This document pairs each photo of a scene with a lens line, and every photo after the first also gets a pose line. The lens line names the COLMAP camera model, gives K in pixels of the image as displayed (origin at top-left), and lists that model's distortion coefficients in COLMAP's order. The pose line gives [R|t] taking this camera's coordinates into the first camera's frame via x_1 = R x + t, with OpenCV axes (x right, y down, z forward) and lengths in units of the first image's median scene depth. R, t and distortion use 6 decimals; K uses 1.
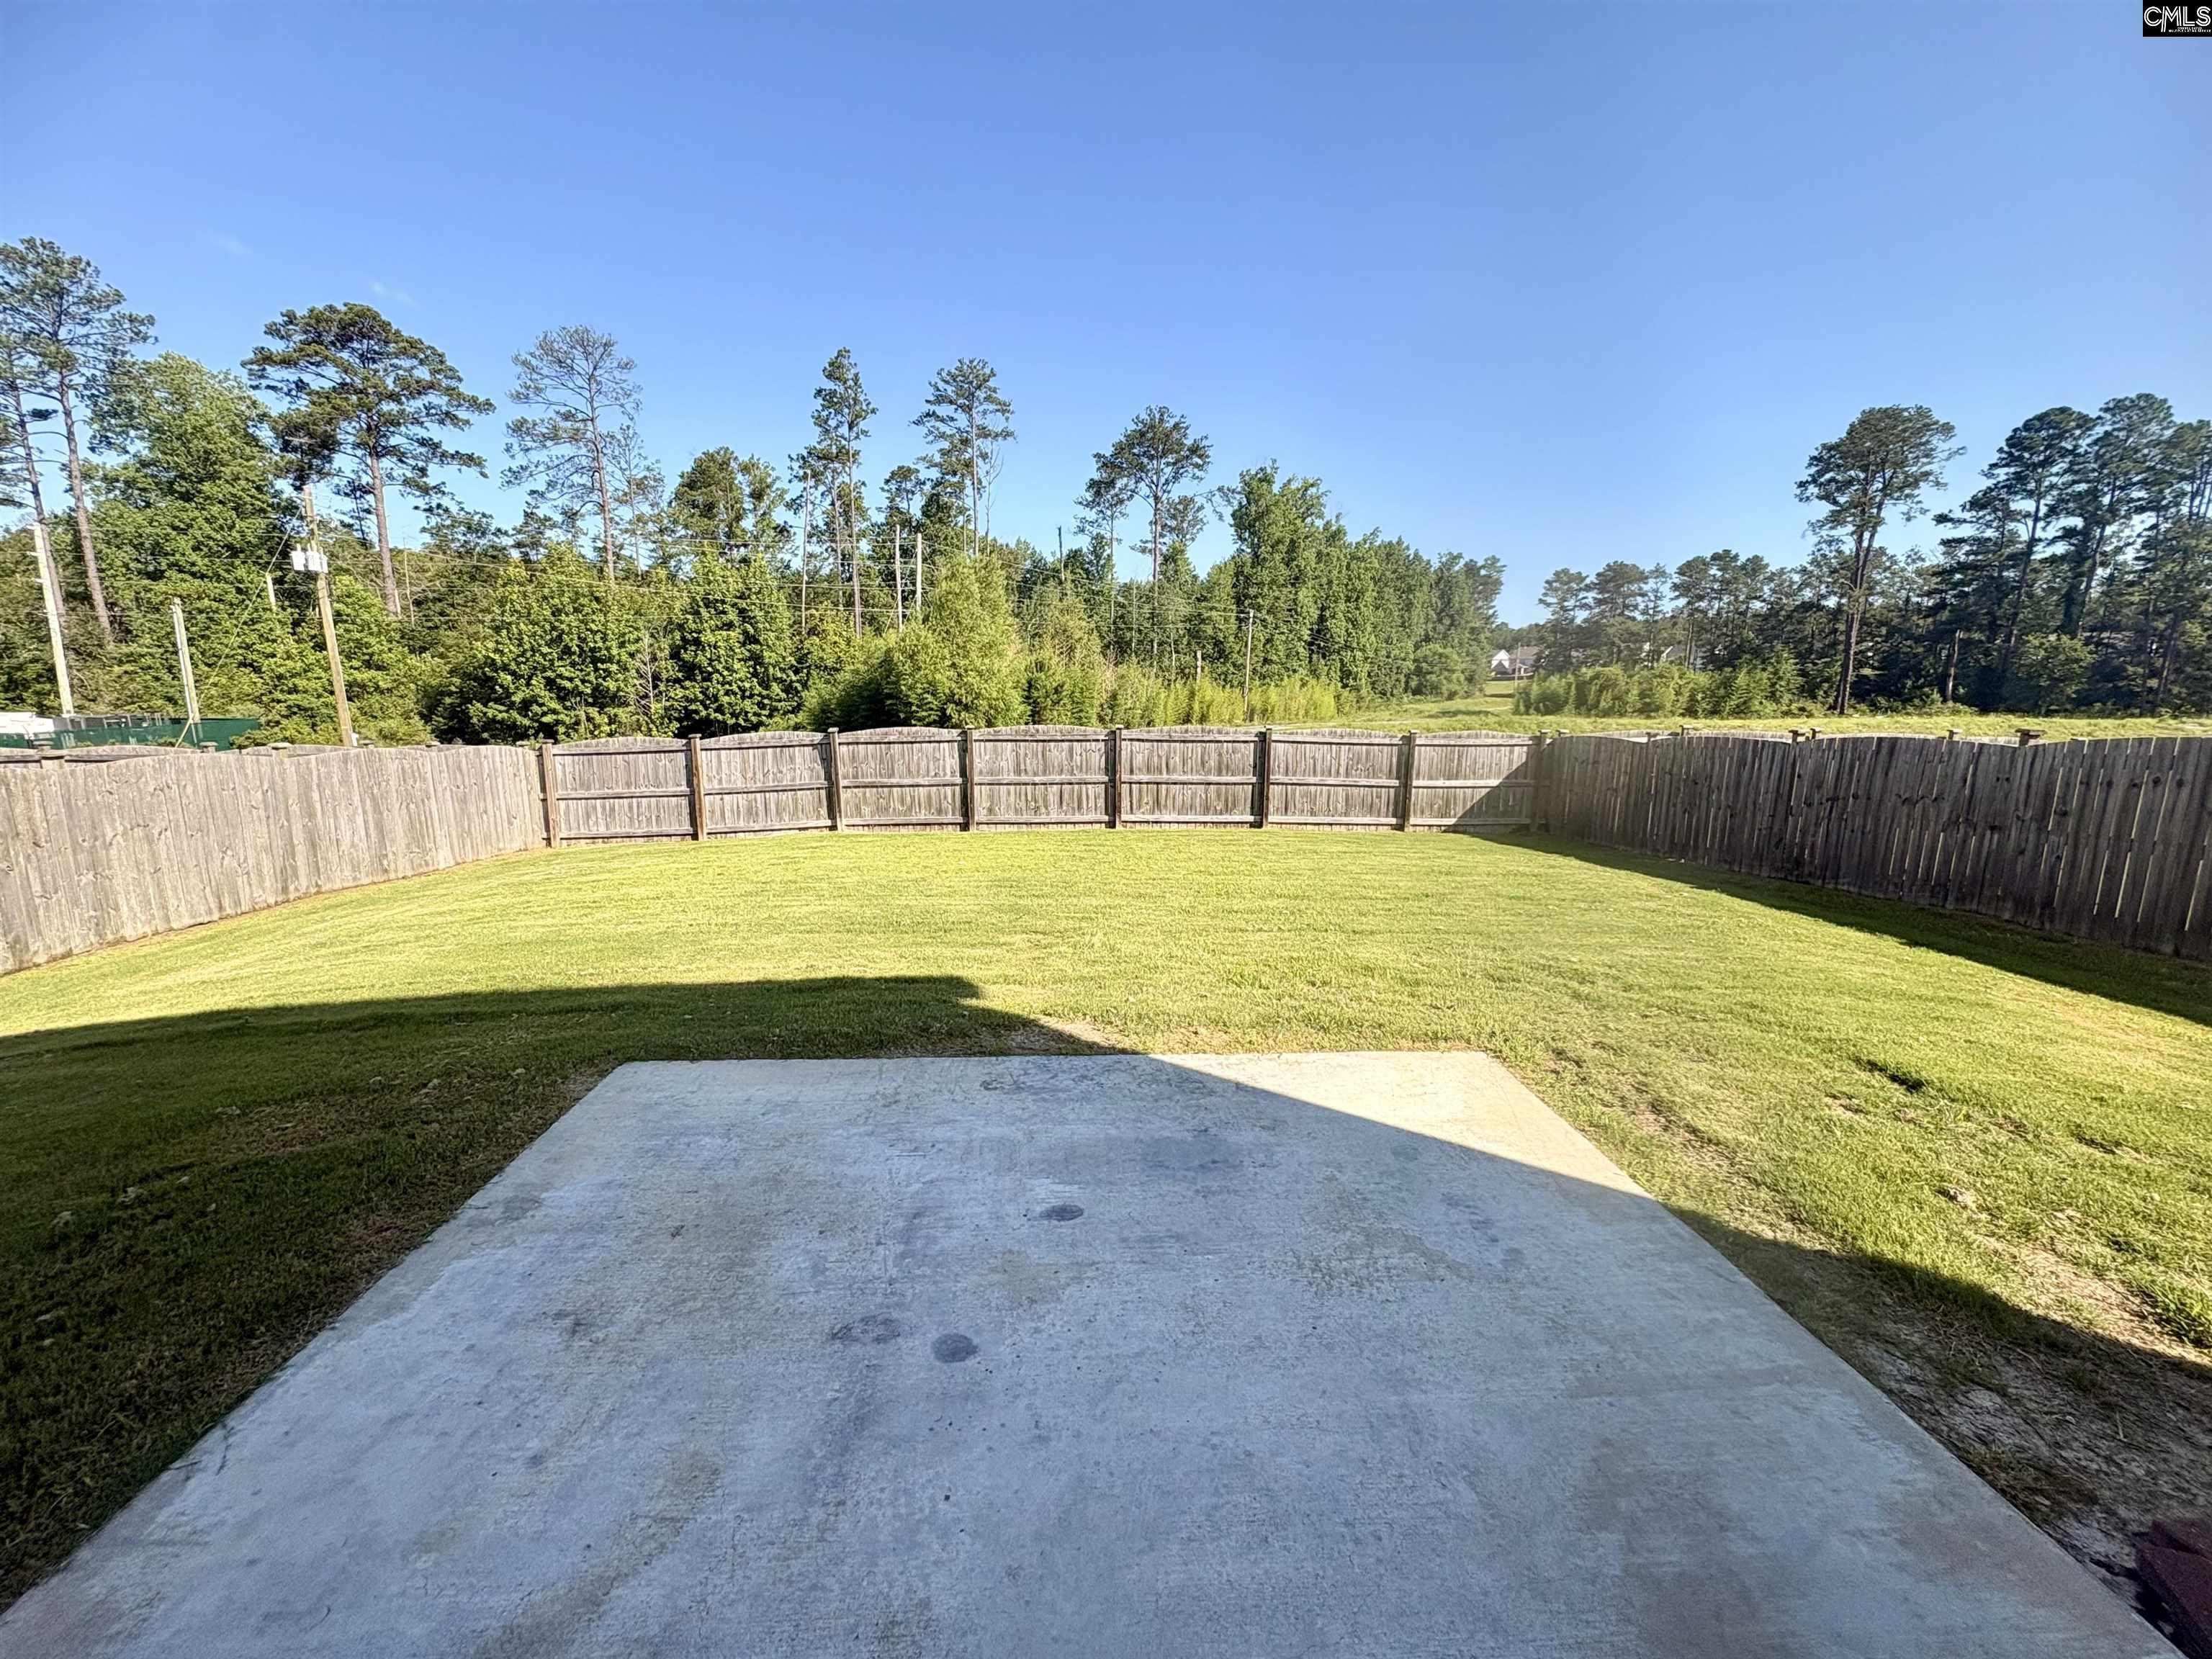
lens RADIAL K [[879.3, 0, 1104.4], [0, 879.3, 823.5], [0, 0, 1]] dist [0.000367, 0.000043]
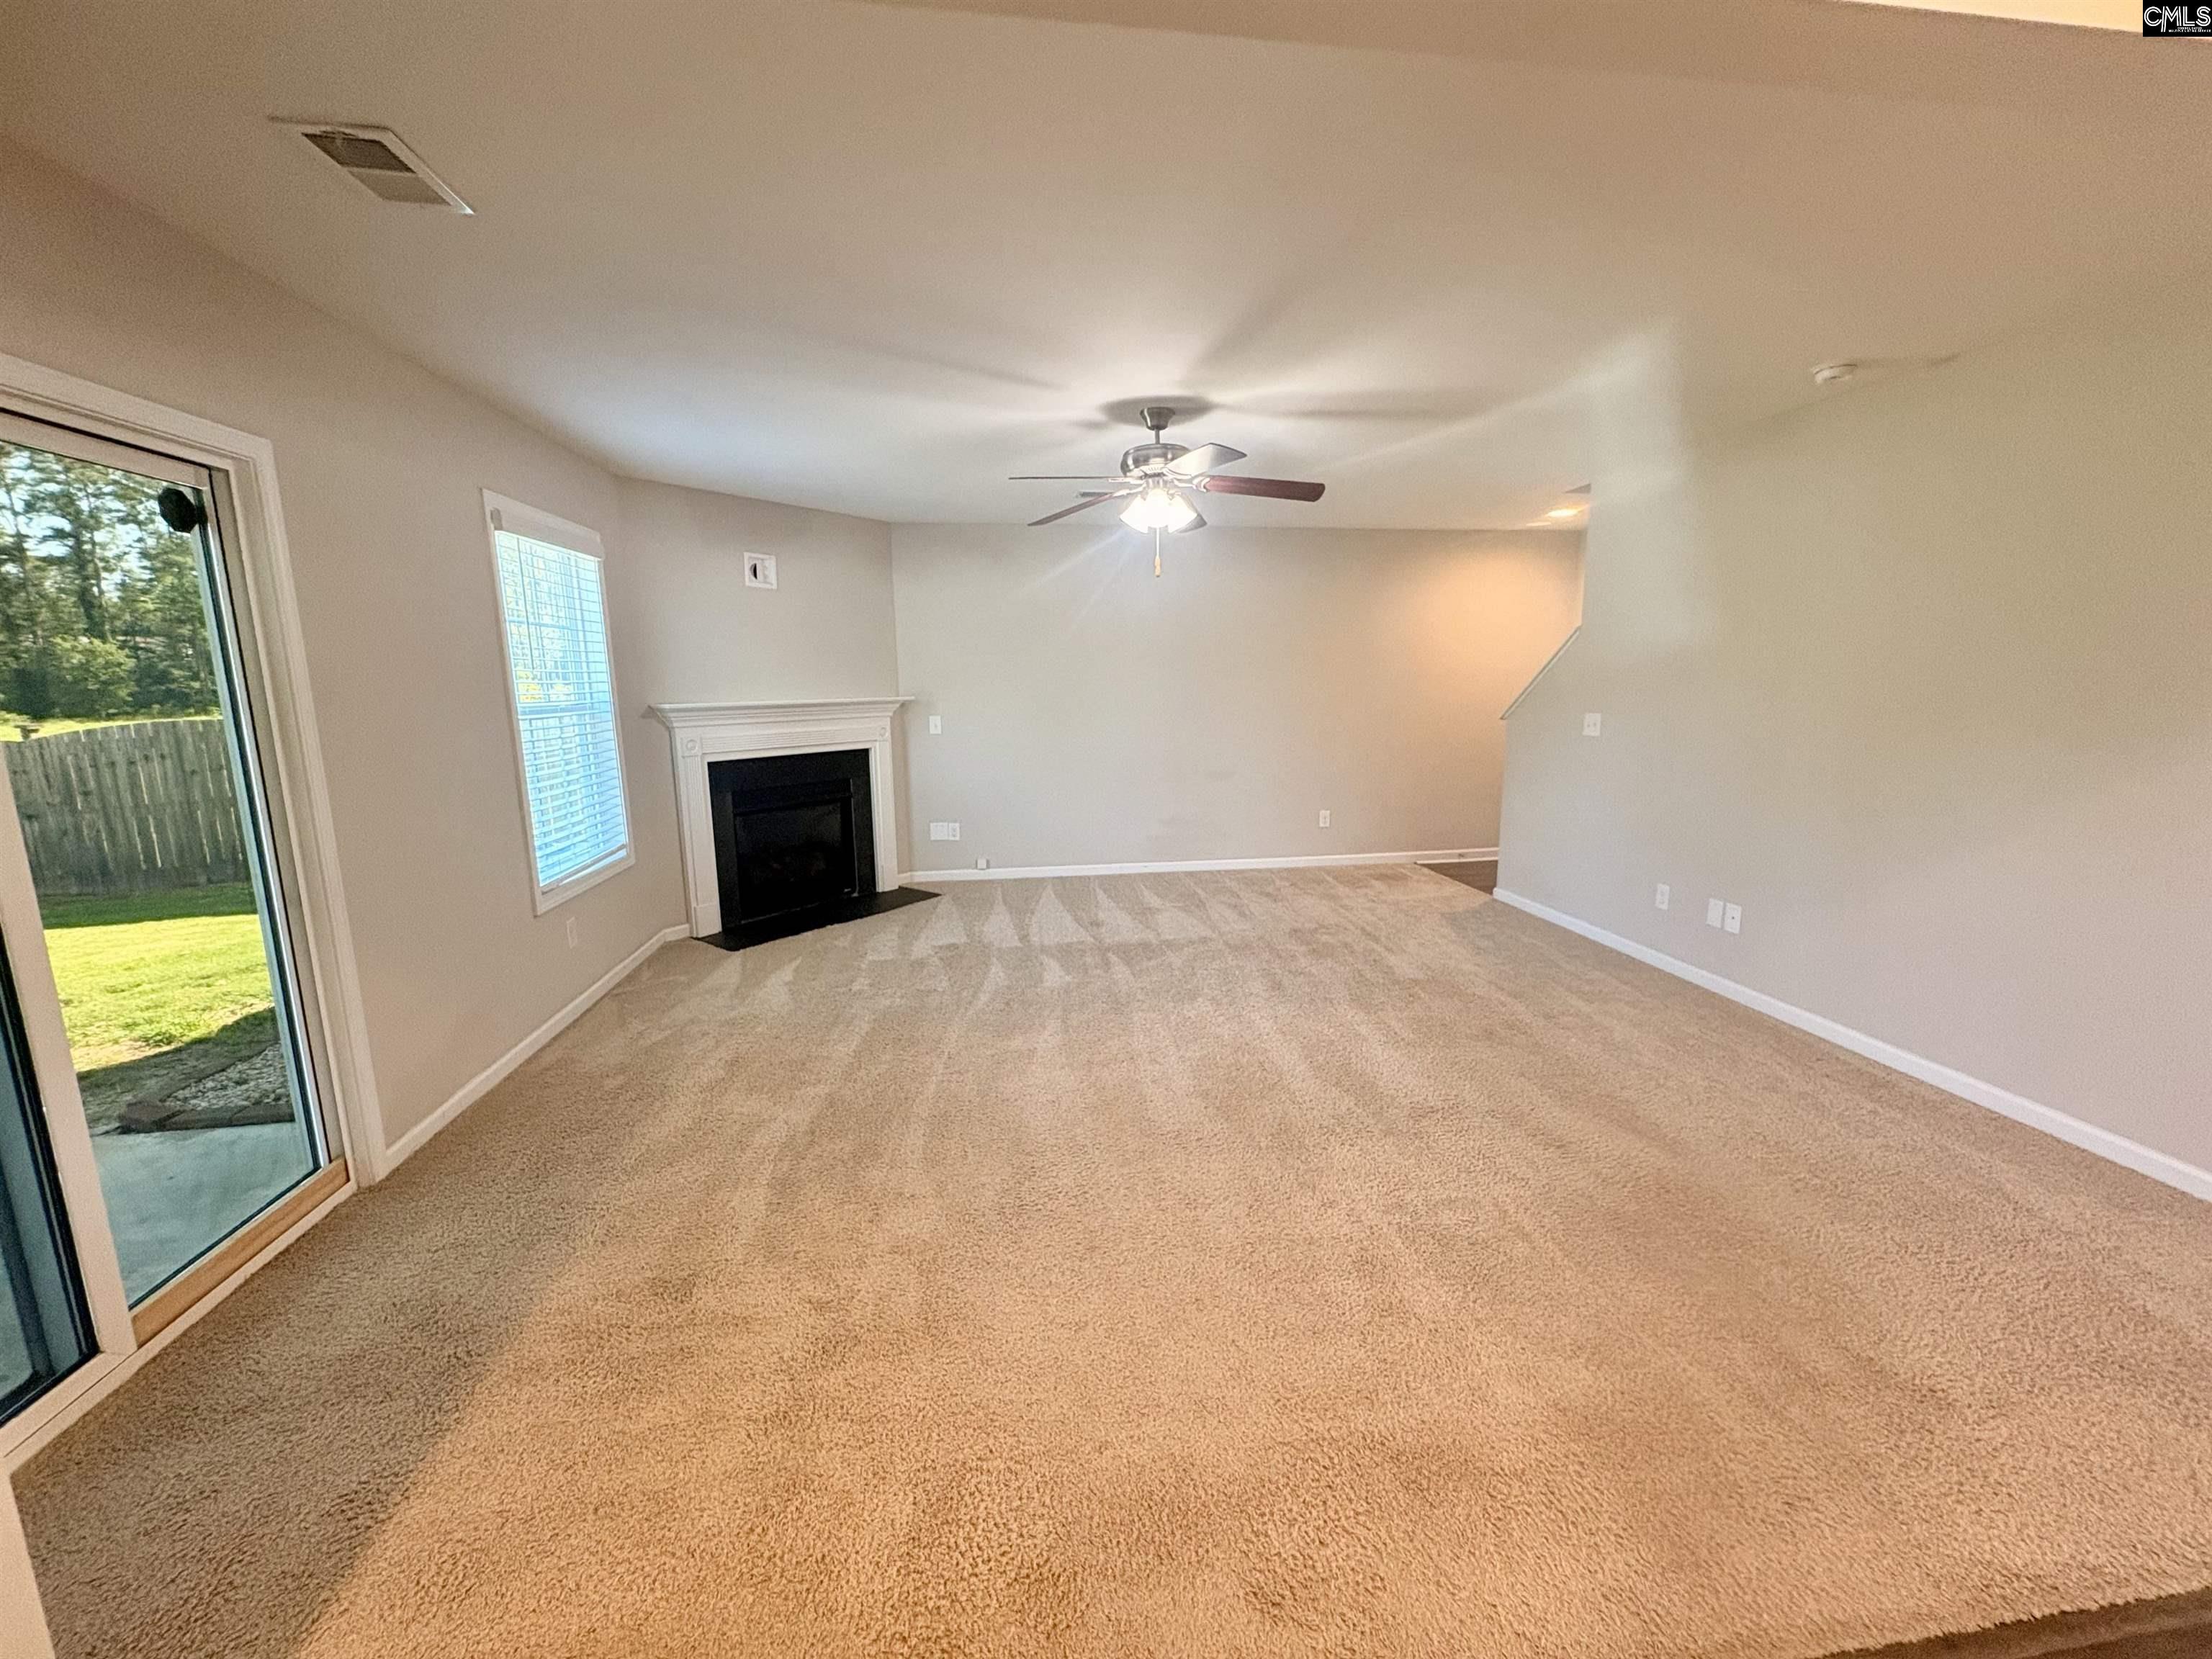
lens RADIAL K [[879.3, 0, 1108.2], [0, 879.3, 831.1], [0, 0, 1]] dist [0.000367, 0.000043]
pose [[-0.085556, -0.181859, 0.979596, -0.116244], [0.177650, 0.964661, 0.194602, 0.032066], [-0.980368, 0.190674, -0.050225, -0.168893]]
